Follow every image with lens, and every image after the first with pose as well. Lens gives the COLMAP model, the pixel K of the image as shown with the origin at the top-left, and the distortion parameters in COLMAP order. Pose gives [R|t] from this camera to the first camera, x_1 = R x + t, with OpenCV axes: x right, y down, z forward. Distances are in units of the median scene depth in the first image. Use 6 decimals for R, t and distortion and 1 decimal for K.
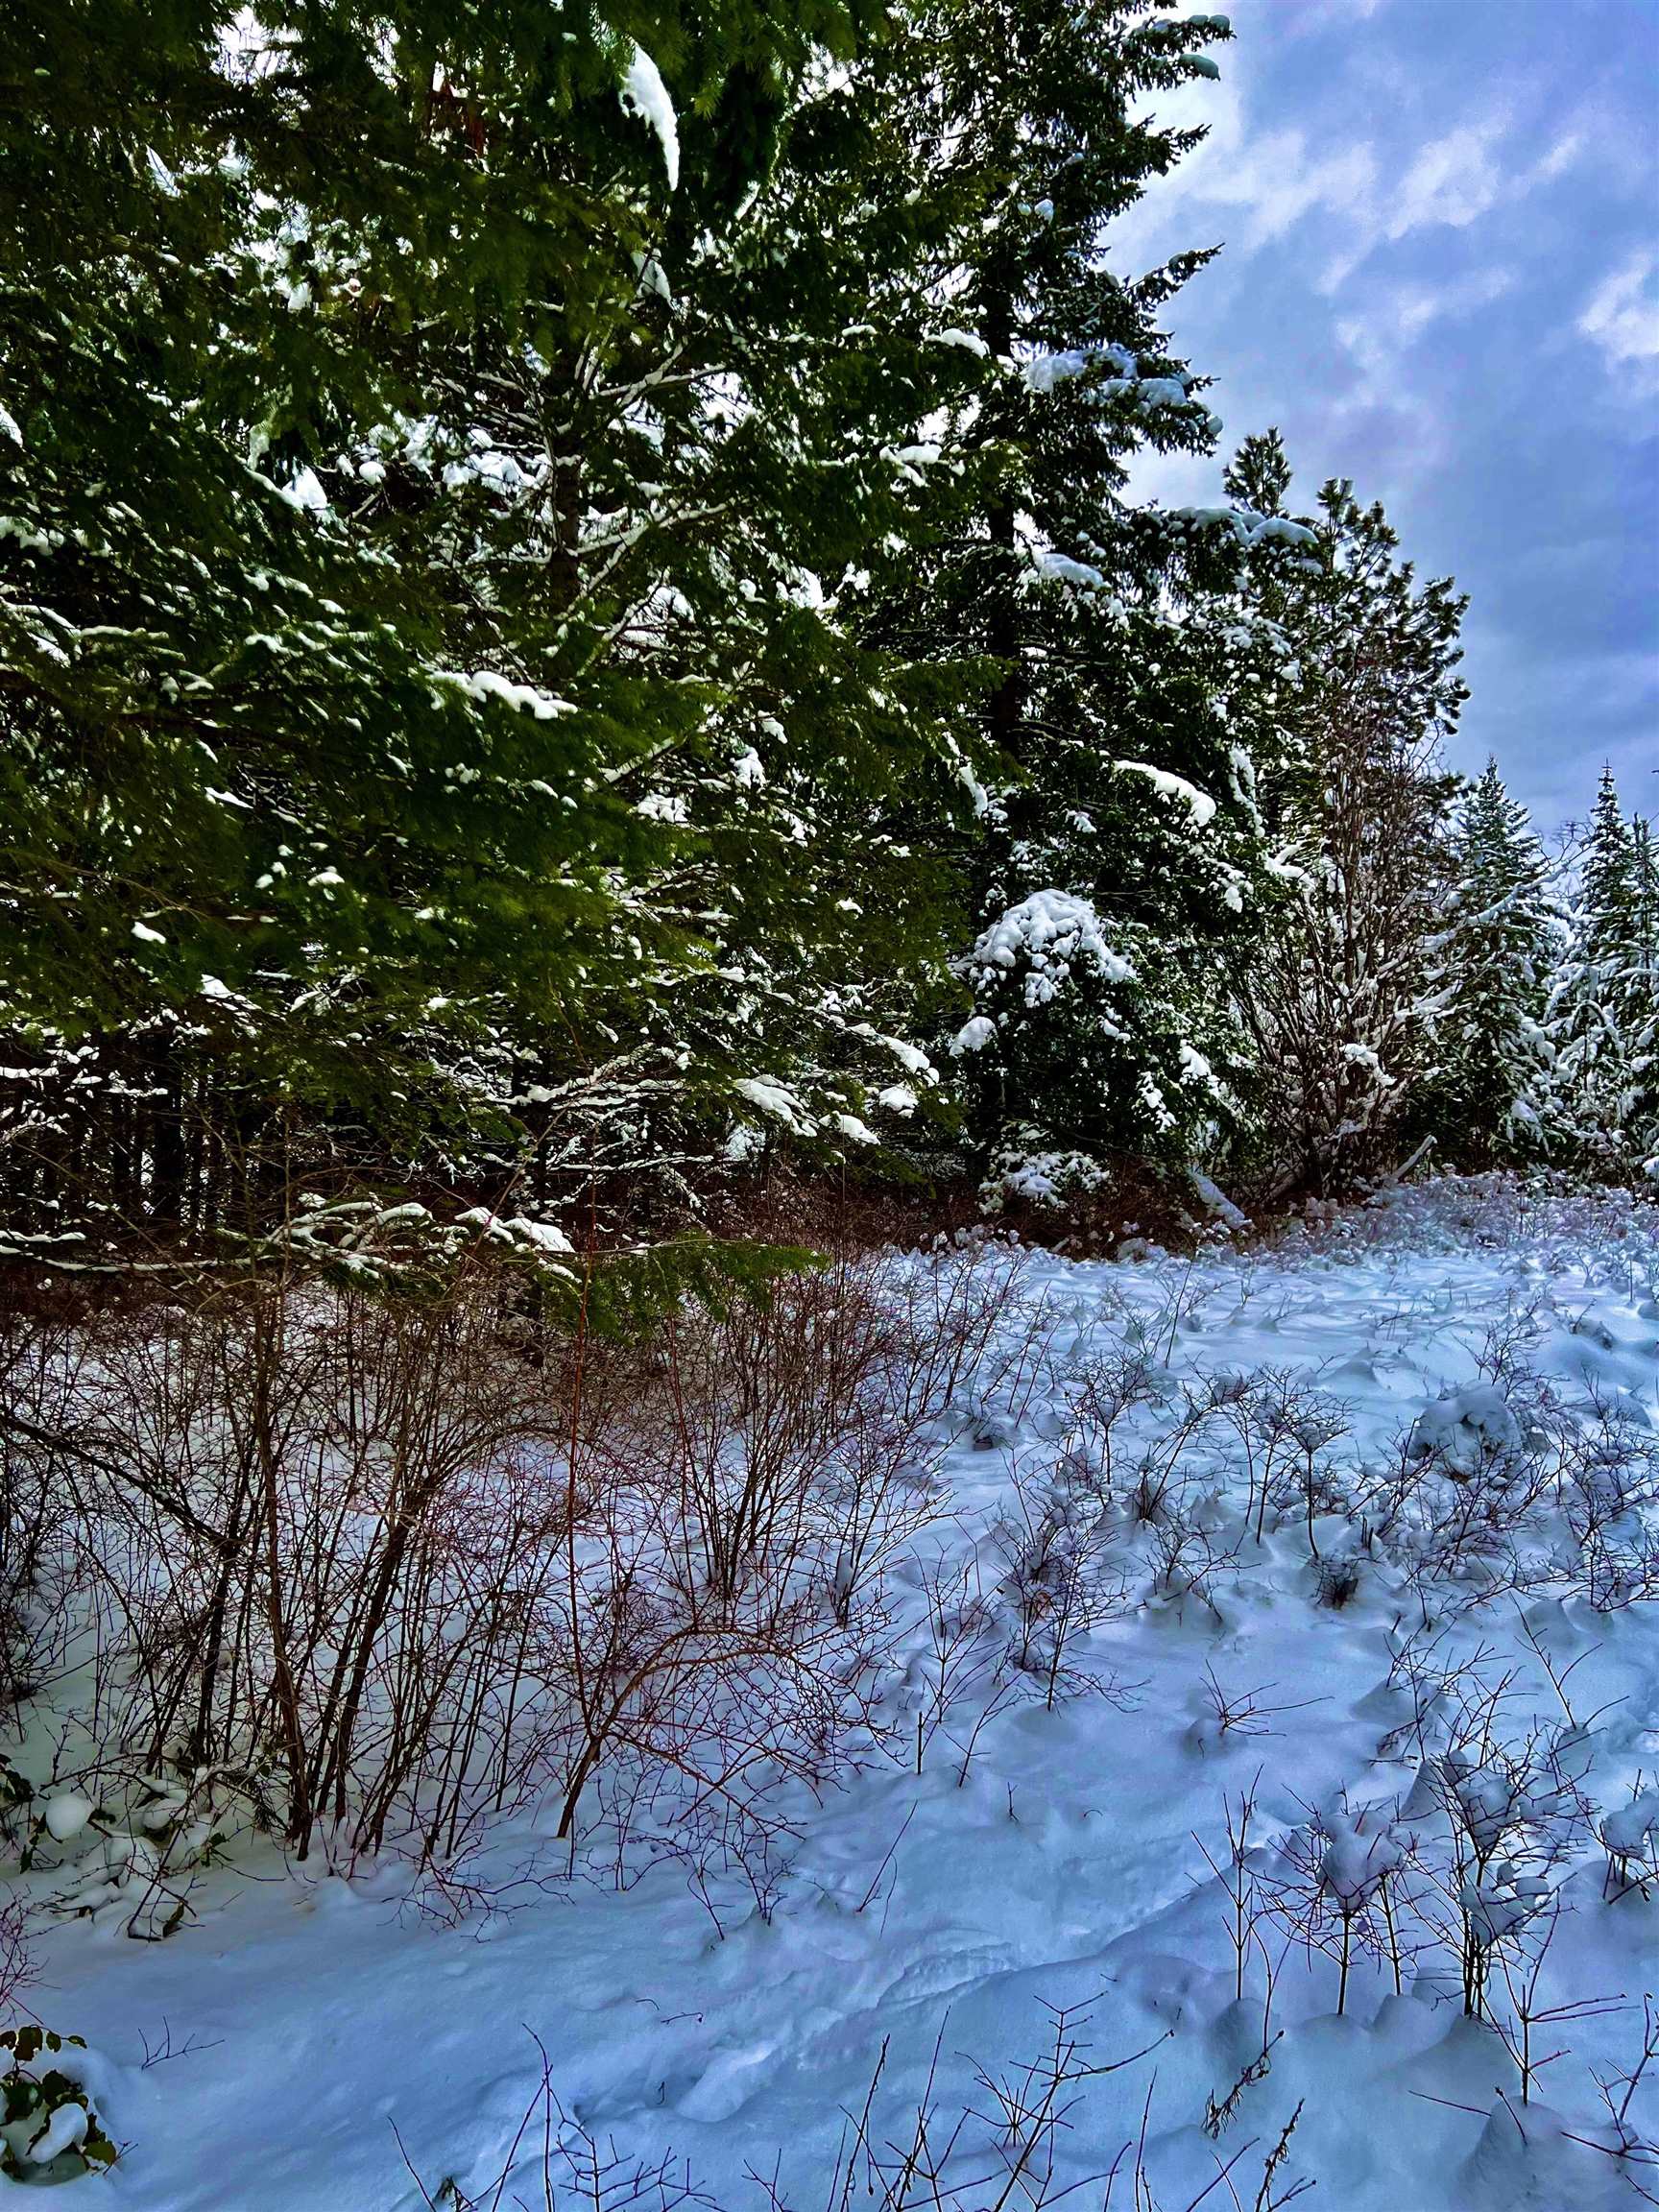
lens RADIAL K [[1657.3, 0, 817.3], [0, 1657.3, 1127.5], [0, 0, 1]] dist [0.063210, -0.064817]
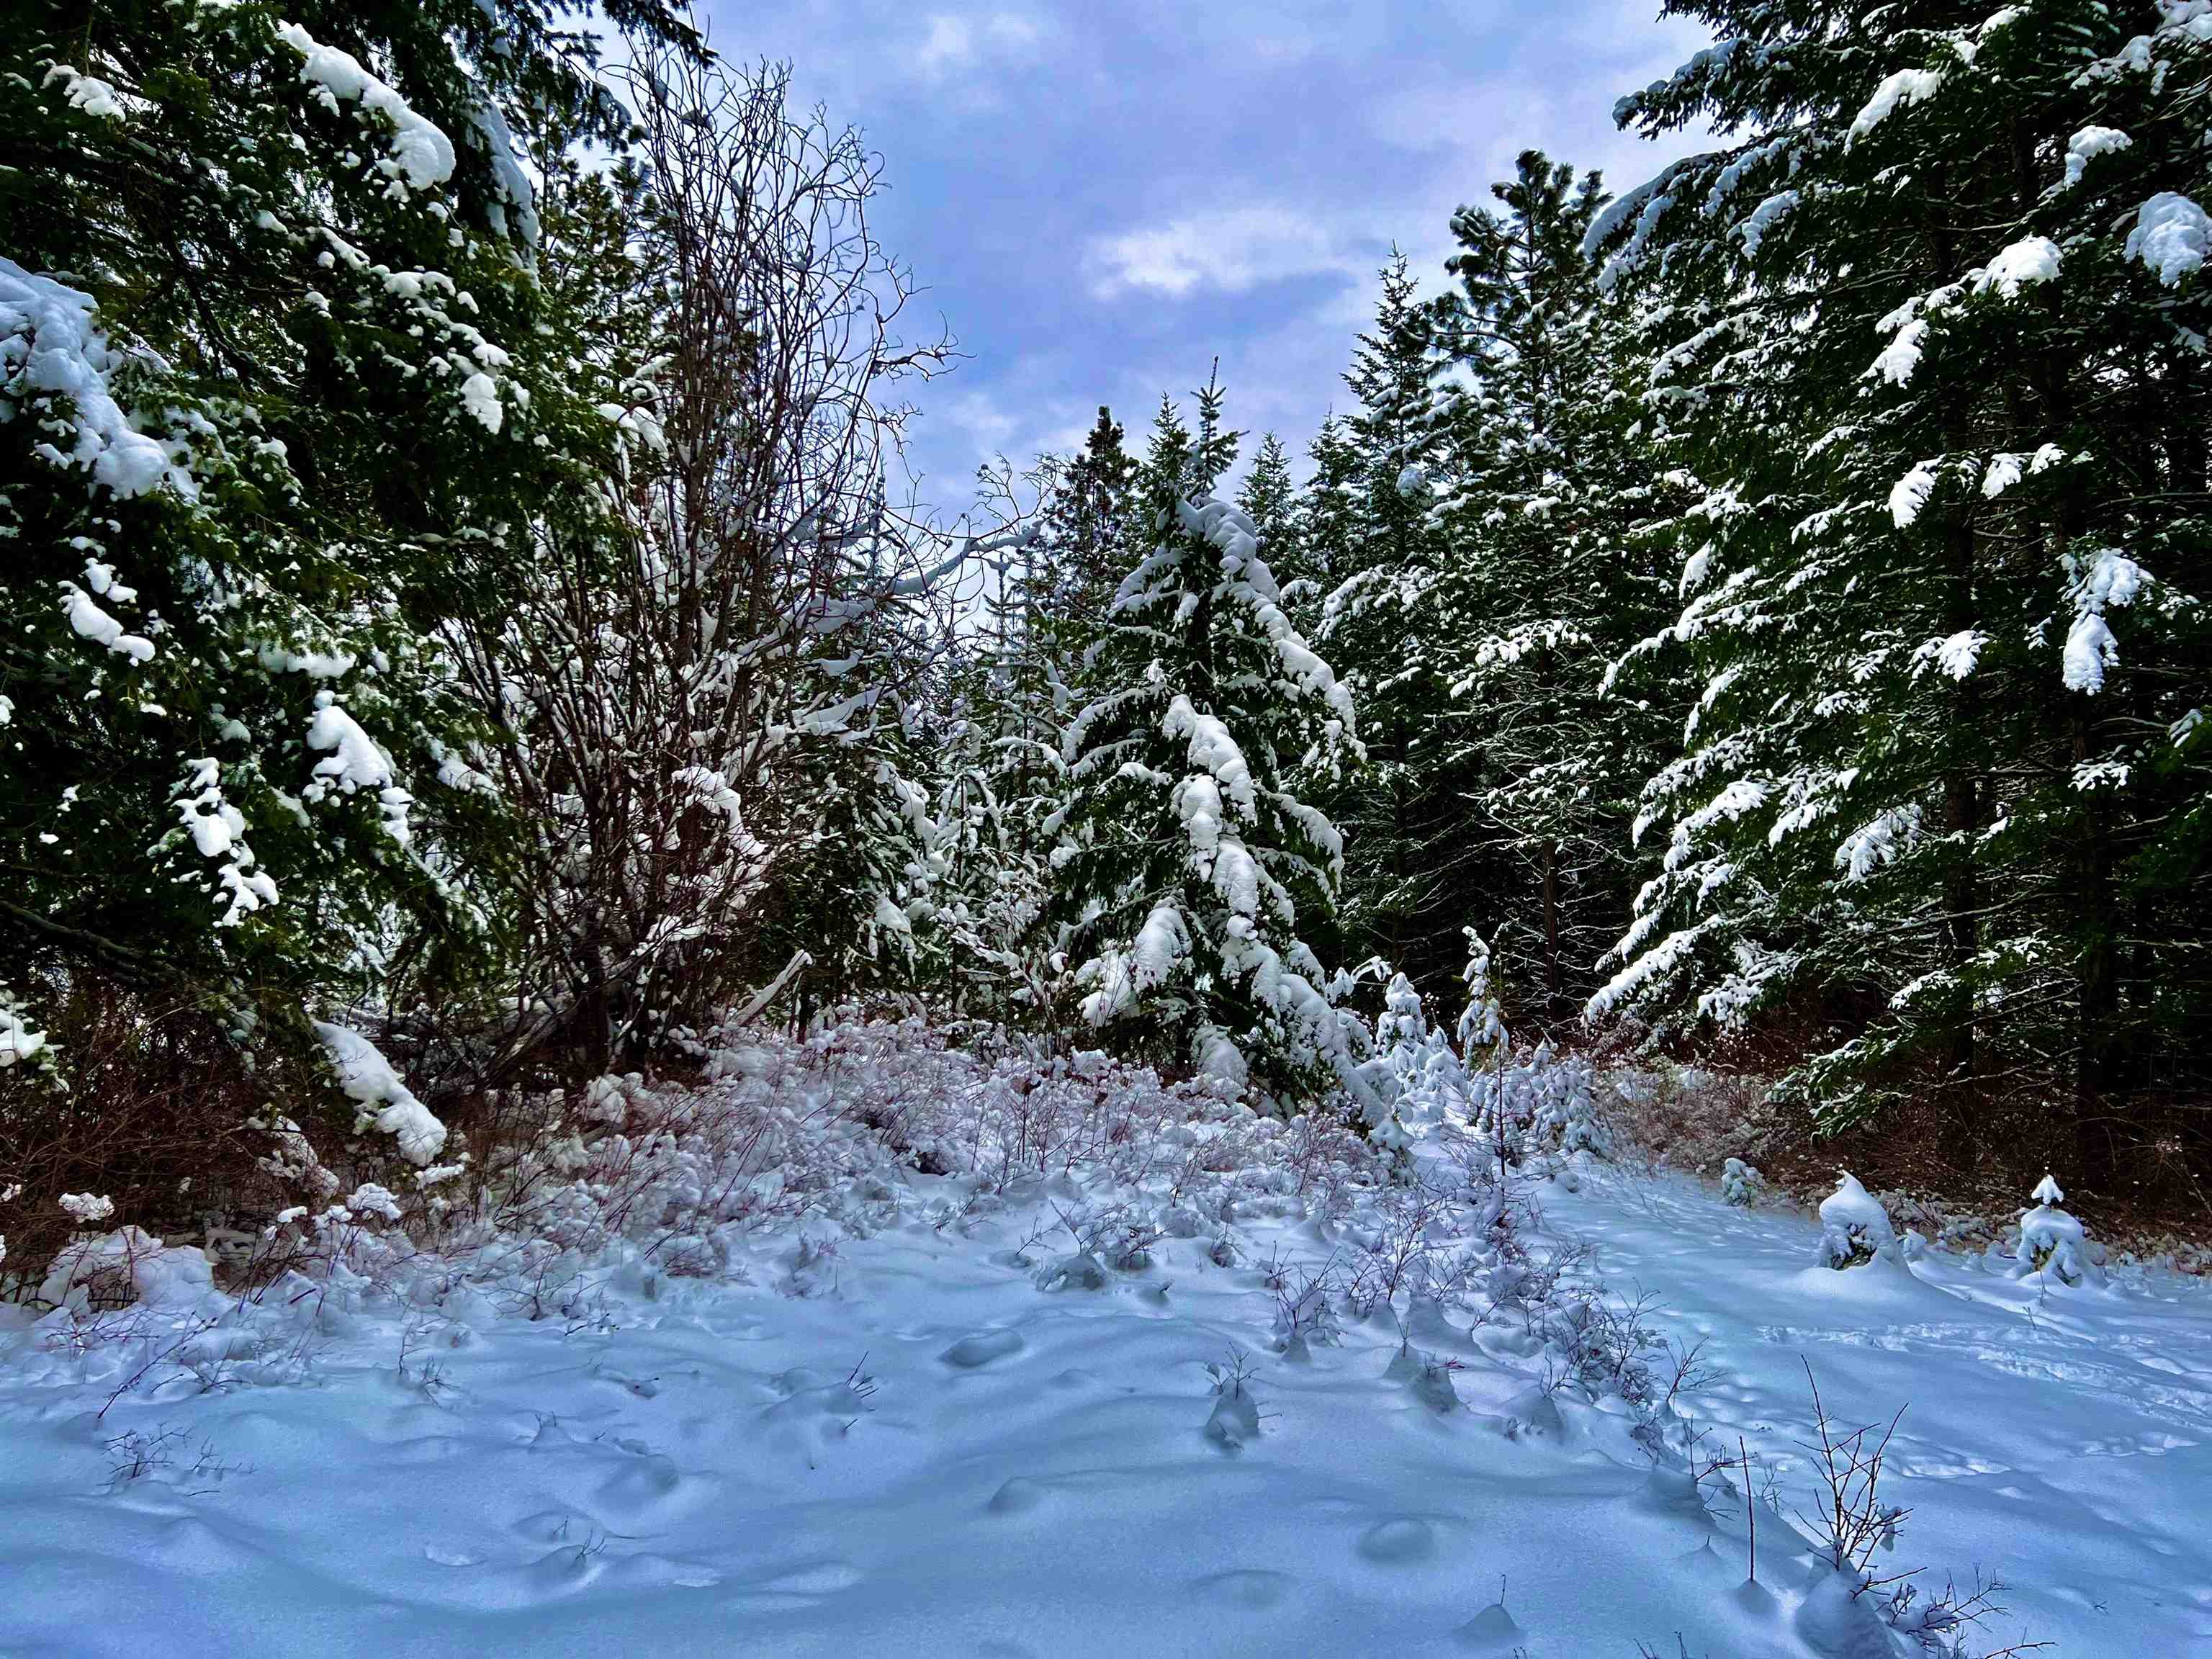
lens RADIAL K [[1657.3, 0, 1099.2], [0, 1657.3, 815.5], [0, 0, 1]] dist [0.063210, -0.064817]
pose [[0.815938, 0.089128, 0.571227, 0.124912], [-0.053102, 0.995422, -0.079464, -0.001495], [-0.575695, 0.034505, 0.816936, 0.489728]]
